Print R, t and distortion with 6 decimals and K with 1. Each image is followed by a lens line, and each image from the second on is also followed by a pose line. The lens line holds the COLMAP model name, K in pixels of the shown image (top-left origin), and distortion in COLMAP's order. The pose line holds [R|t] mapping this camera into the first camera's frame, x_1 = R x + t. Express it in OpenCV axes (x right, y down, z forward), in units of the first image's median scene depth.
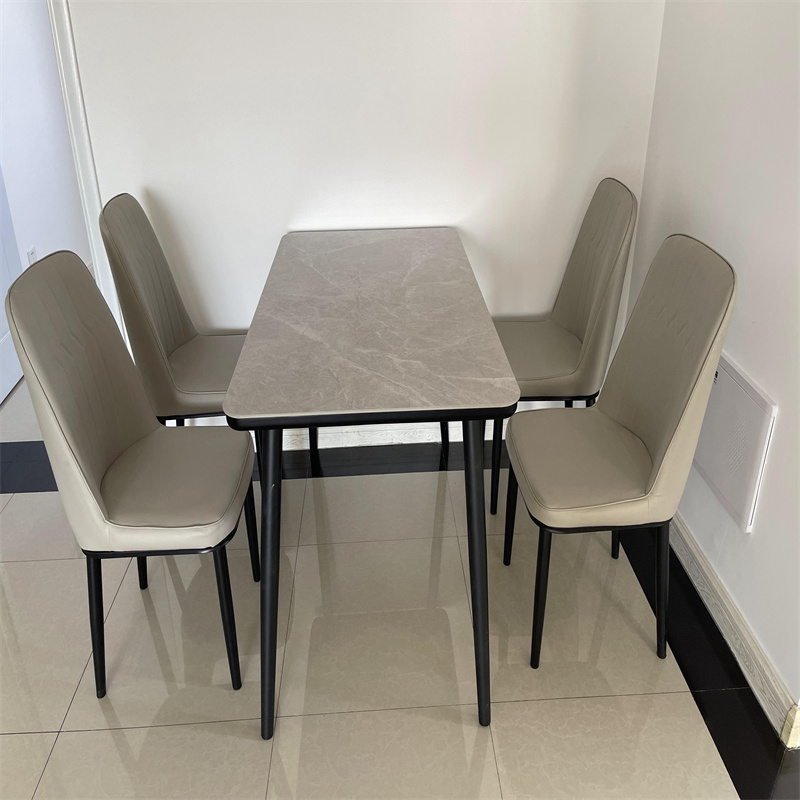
lens RADIAL K [[548.6, 0, 410.2], [0, 548.6, 401.4], [0, 0, 1]] dist [0.029219, -0.004479]
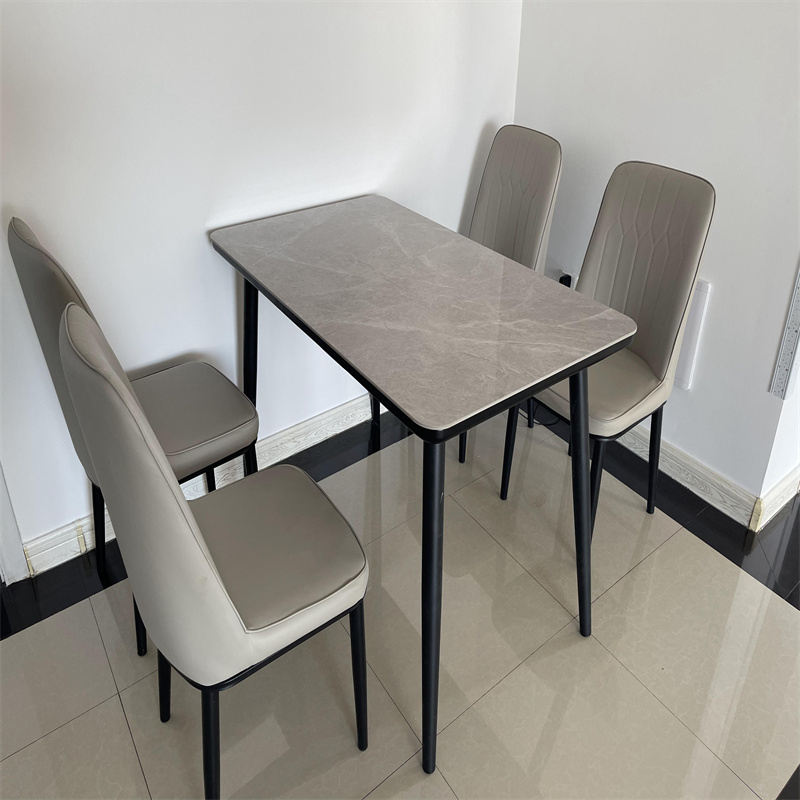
lens RADIAL K [[556.3, 0, 400.0], [0, 556.3, 381.4], [0, 0, 1]] dist [0.030560, -0.002492]
pose [[0.839143, -0.312904, 0.444893, -0.561282], [0.305028, 0.947949, 0.091382, -0.108888], [-0.450330, 0.059022, 0.890909, 0.176165]]
